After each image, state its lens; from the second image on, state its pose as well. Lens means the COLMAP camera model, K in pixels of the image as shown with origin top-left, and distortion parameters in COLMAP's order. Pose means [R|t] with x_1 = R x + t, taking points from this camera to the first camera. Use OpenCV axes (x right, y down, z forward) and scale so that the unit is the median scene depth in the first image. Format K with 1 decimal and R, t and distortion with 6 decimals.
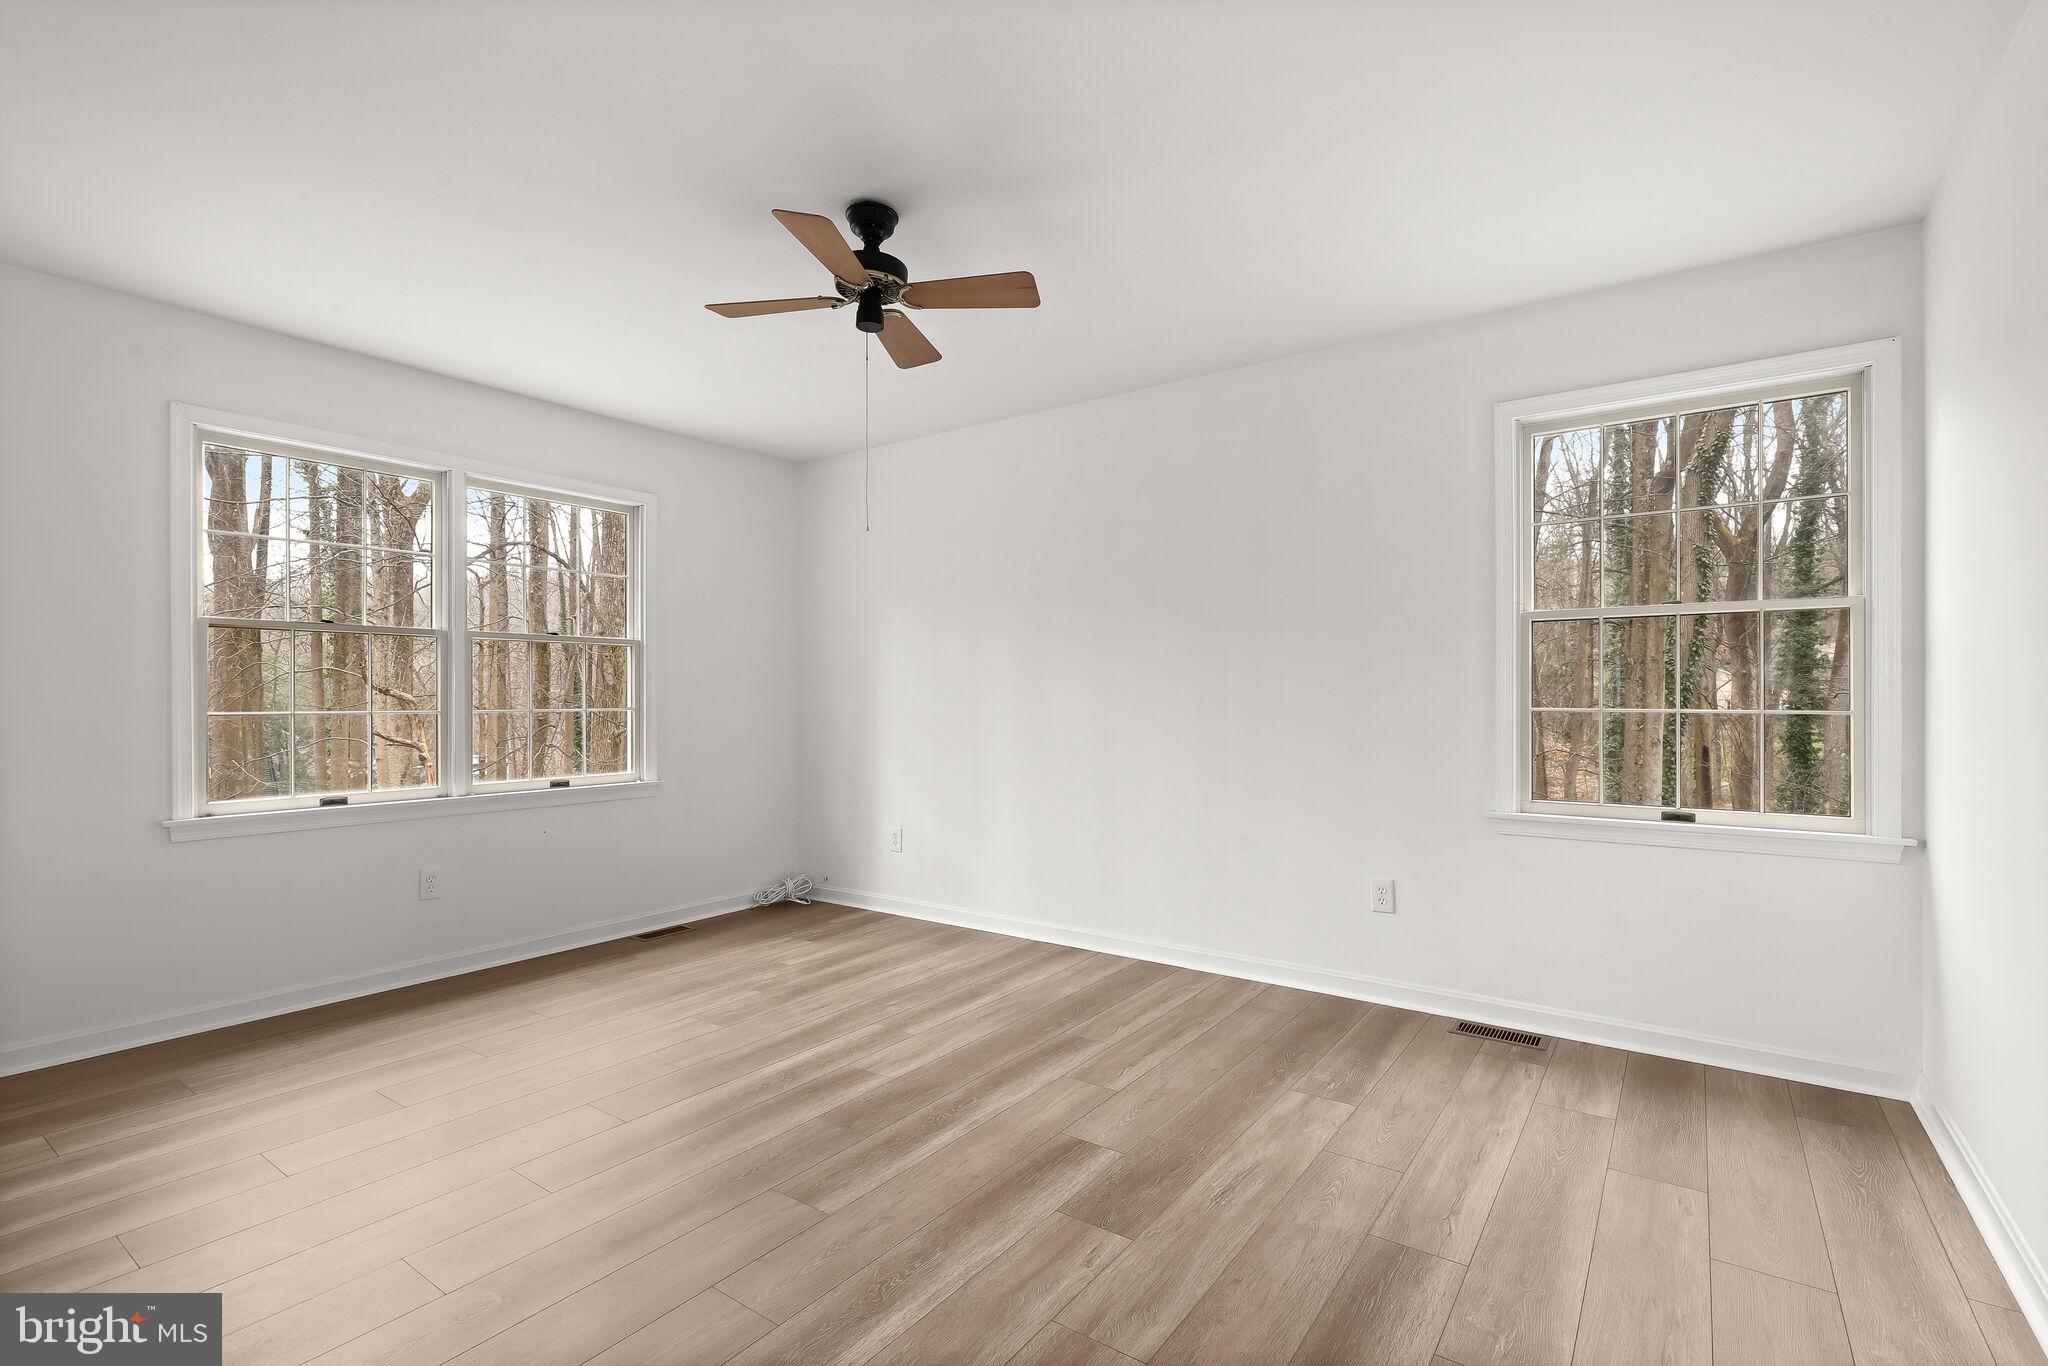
lens RADIAL K [[933.5, 0, 1034.5], [0, 933.5, 690.8], [0, 0, 1]] dist [-0.000047, 0.000659]
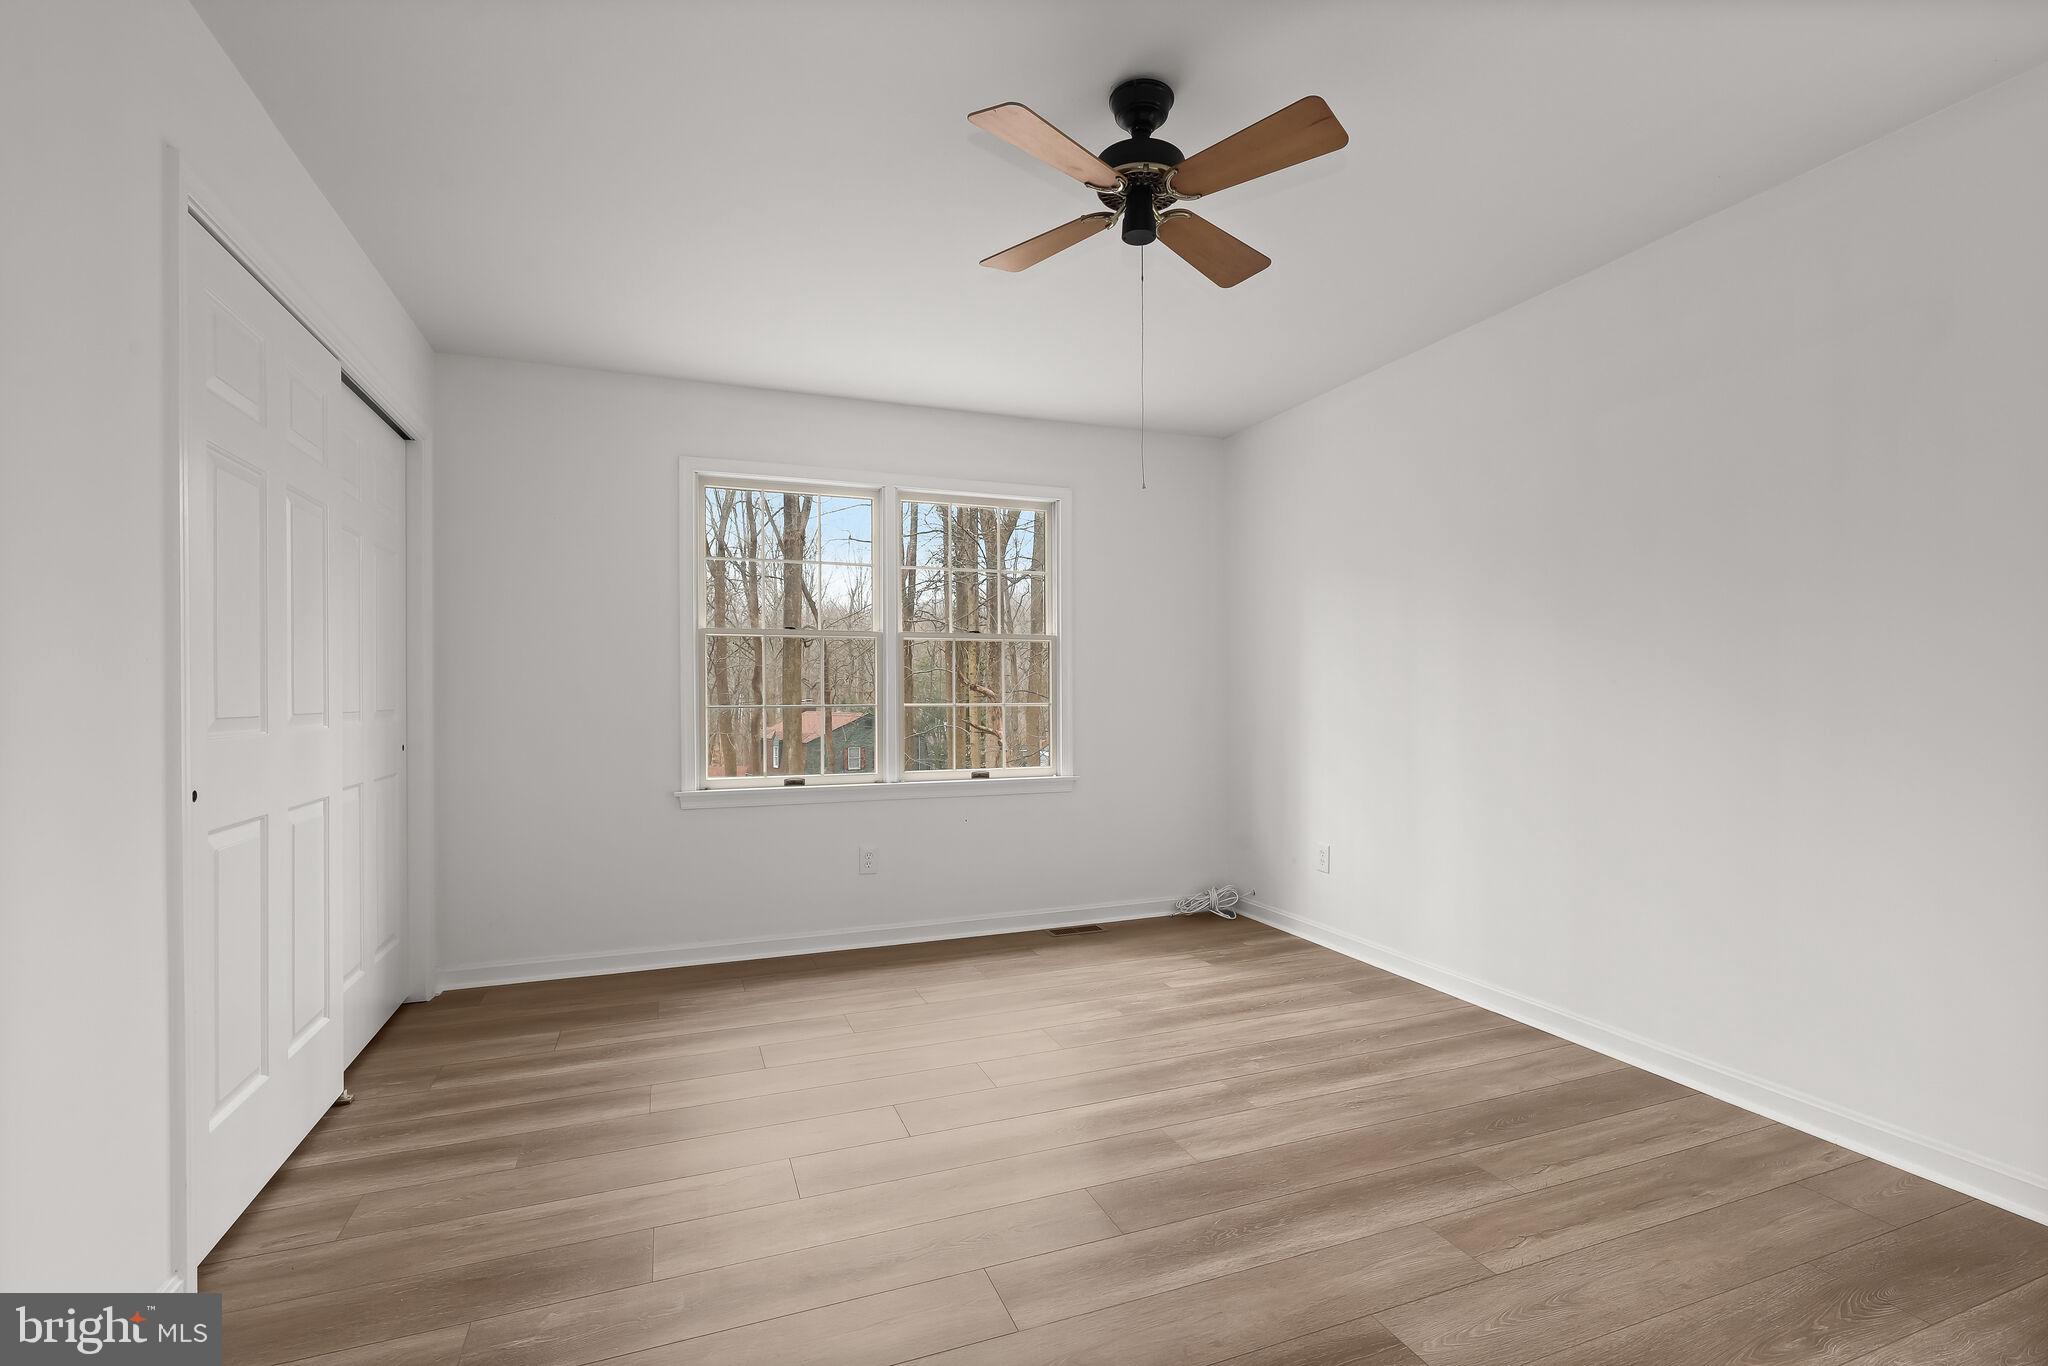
lens RADIAL K [[933.5, 0, 1034.5], [0, 933.5, 690.8], [0, 0, 1]] dist [-0.000047, 0.000659]
pose [[0.836738, -0.001986, -0.547600, 0.145390], [0.005599, 0.999972, 0.004928, 0.000471], [0.547575, -0.007190, 0.836725, 0.202748]]
